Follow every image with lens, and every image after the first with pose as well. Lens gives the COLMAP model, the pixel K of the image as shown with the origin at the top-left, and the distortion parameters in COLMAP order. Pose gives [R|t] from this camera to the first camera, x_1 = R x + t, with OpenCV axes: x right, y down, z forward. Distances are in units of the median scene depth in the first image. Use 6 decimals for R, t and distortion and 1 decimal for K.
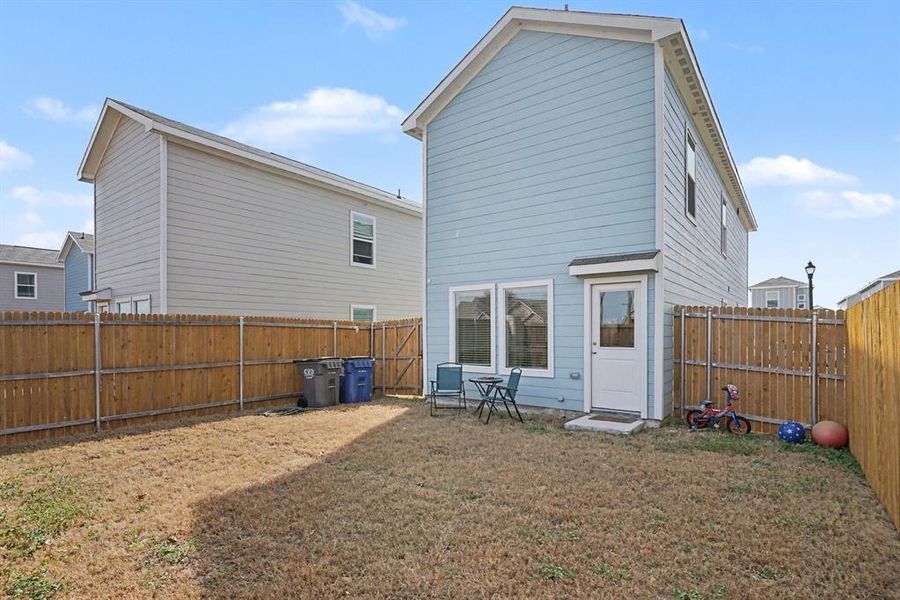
lens RADIAL K [[456.7, 0, 448.7], [0, 456.7, 319.1], [0, 0, 1]] dist [-0.000604, -0.000186]
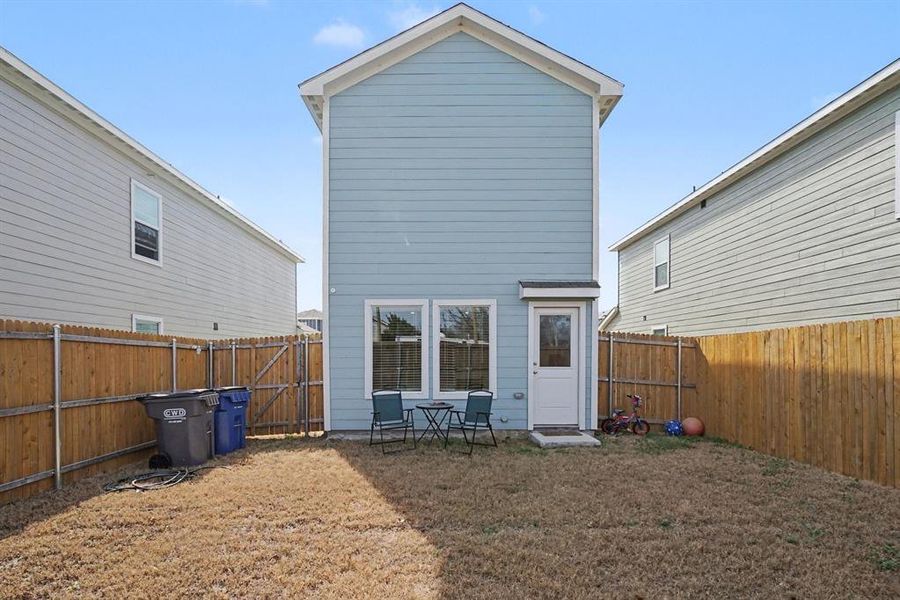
lens RADIAL K [[461.8, 0, 448.5], [0, 461.8, 352.1], [0, 0, 1]] dist [-0.013202, -0.000134]
pose [[0.791230, 0.004067, 0.611505, -0.432423], [-0.015609, 0.999786, 0.013547, 0.013598], [-0.611319, -0.020264, 0.791125, 0.253978]]
